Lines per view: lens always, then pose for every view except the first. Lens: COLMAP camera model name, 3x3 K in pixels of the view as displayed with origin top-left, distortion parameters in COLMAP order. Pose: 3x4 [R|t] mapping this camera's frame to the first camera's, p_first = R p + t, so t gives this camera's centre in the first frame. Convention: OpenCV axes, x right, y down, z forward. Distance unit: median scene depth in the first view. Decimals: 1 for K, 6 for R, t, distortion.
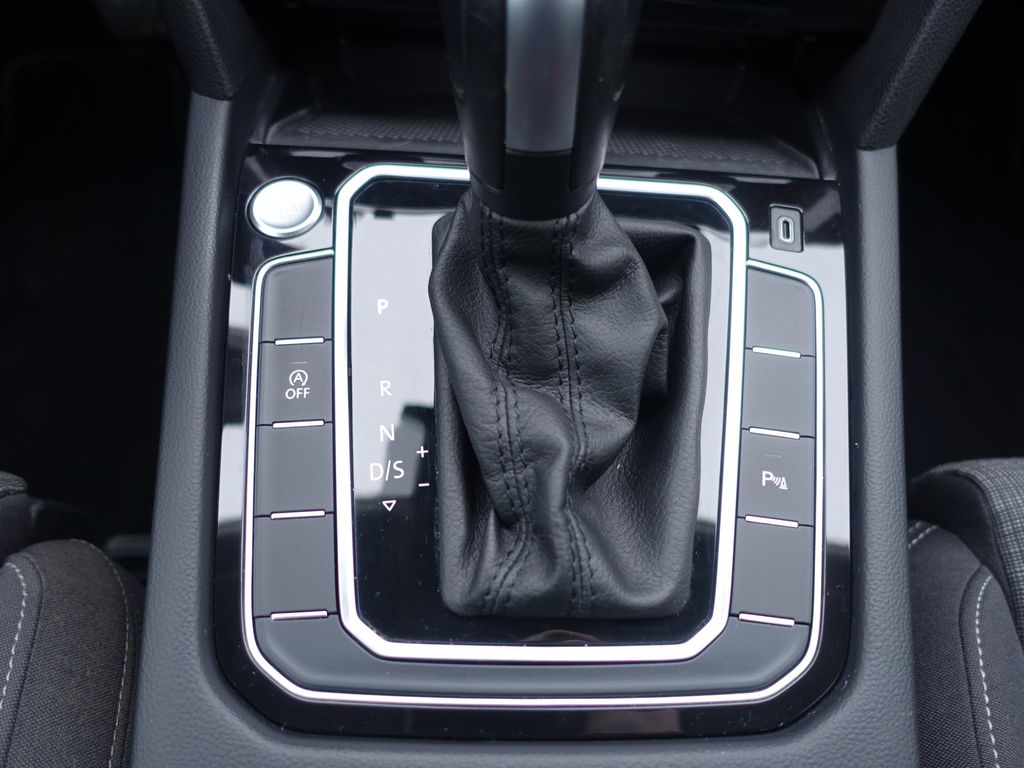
lens RADIAL K [[793.0, 0, 514.9], [0, 793.0, 386.9], [0, 0, 1]] dist [-0.006706, 0.010394]
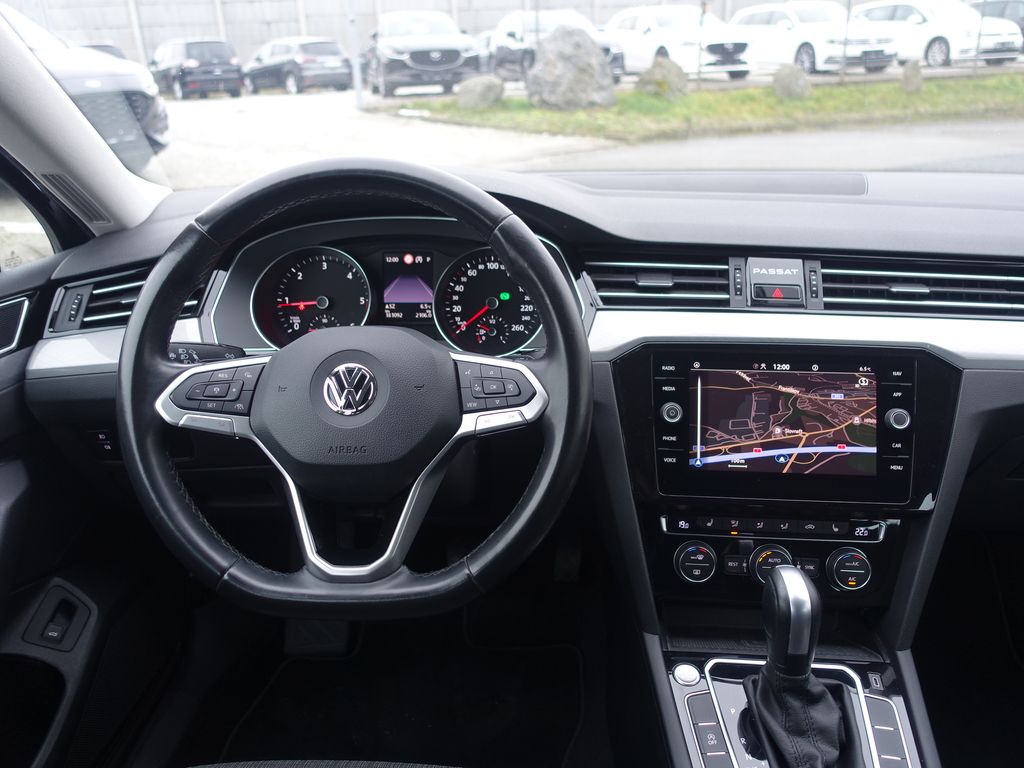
lens RADIAL K [[793.0, 0, 505.4], [0, 793.0, 381.3], [0, 0, 1]] dist [-0.006706, 0.010394]
pose [[0.997538, -0.030936, -0.062928, -0.720665], [-0.009789, 0.827201, -0.561821, 0.486945], [0.069435, 0.561054, 0.824862, -1.903346]]
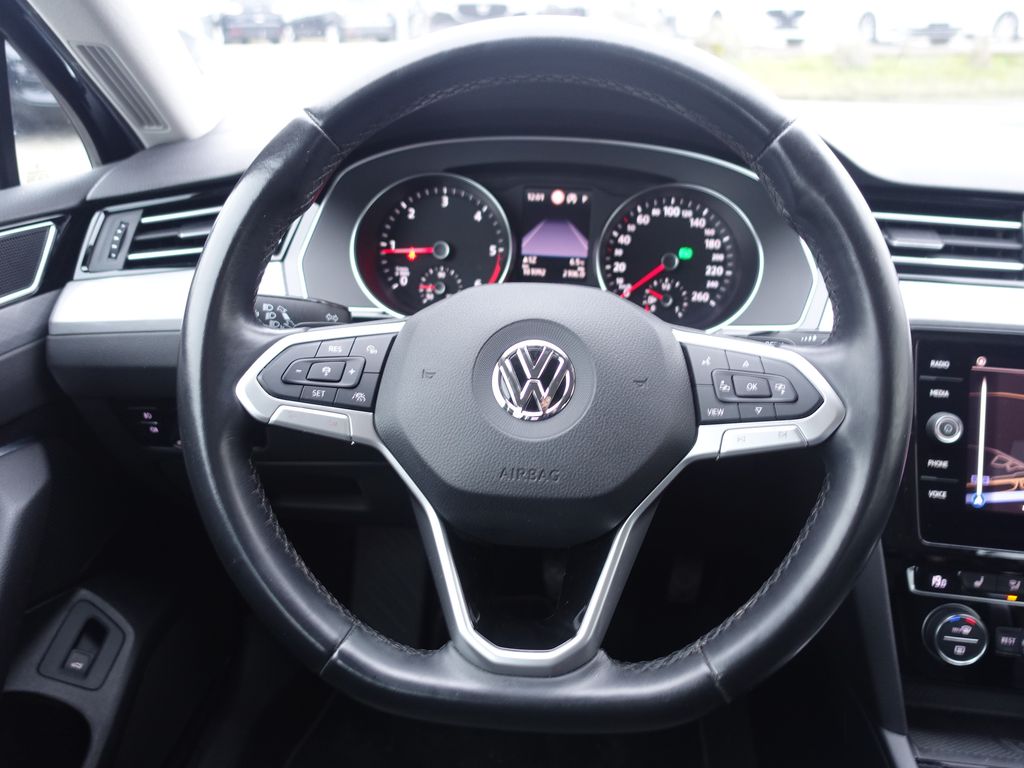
lens RADIAL K [[793.0, 0, 508.7], [0, 793.0, 382.5], [0, 0, 1]] dist [-0.006706, 0.010394]
pose [[0.995546, 0.022405, -0.091578, -1.240605], [-0.067274, 0.849338, -0.523544, -0.006466], [0.066051, 0.527373, 0.847063, -1.273511]]
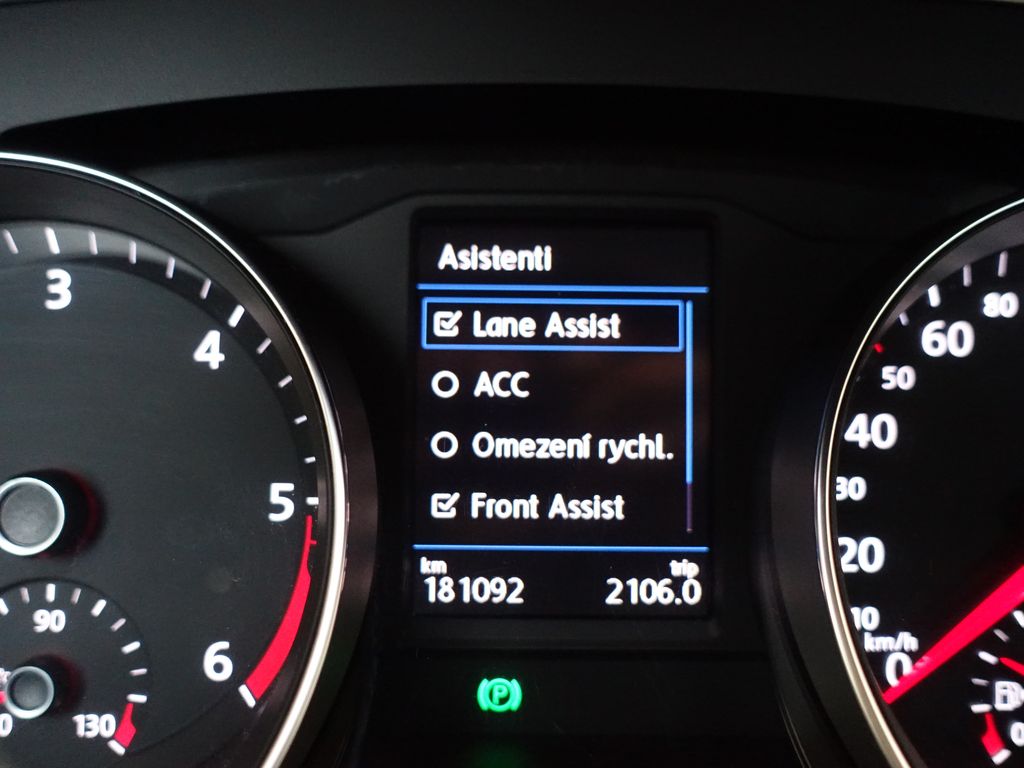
lens RADIAL K [[931.1, 0, 514.0], [0, 931.1, 388.0], [0, 0, 1]] dist [-0.032136, 0.000000]
pose [[0.999366, -0.028598, -0.021215, -1.353738], [0.009207, 0.783053, -0.621887, -1.349960], [0.034397, 0.621298, 0.782819, 0.099795]]
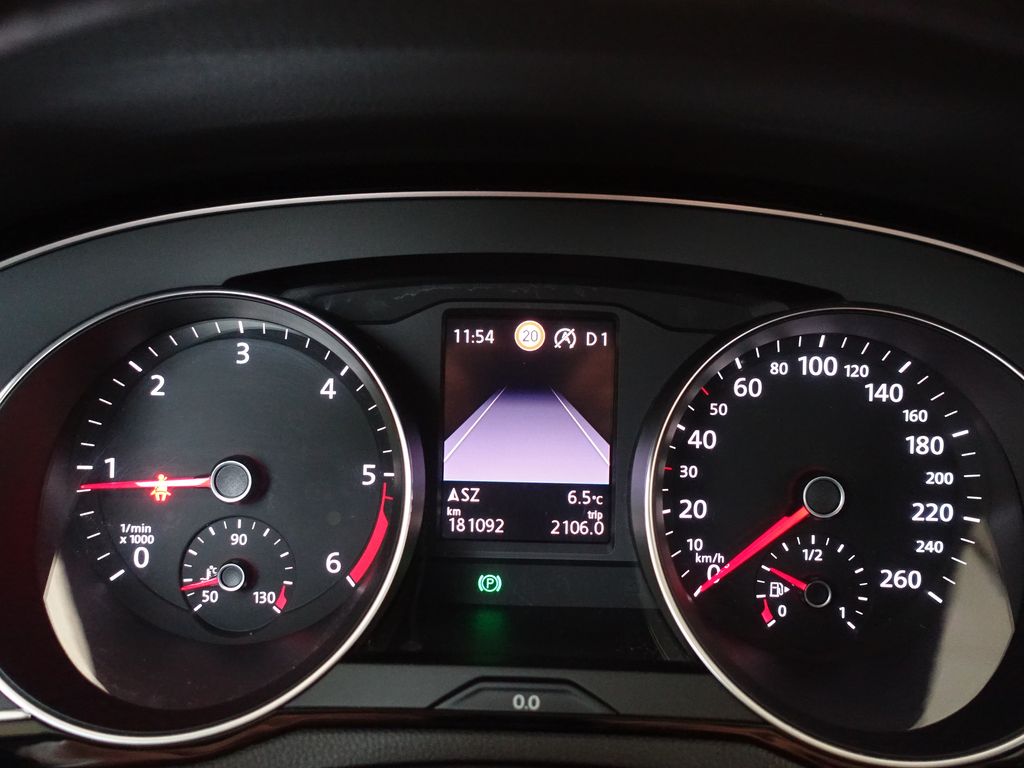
lens RADIAL K [[931.1, 0, 513.7], [0, 931.1, 379.5], [0, 0, 1]] dist [-0.032136, 0.000000]
pose [[0.999204, -0.015384, -0.036804, -1.307333], [-0.009416, 0.805605, -0.592378, -1.102506], [0.038762, 0.592253, 0.804819, -0.345982]]
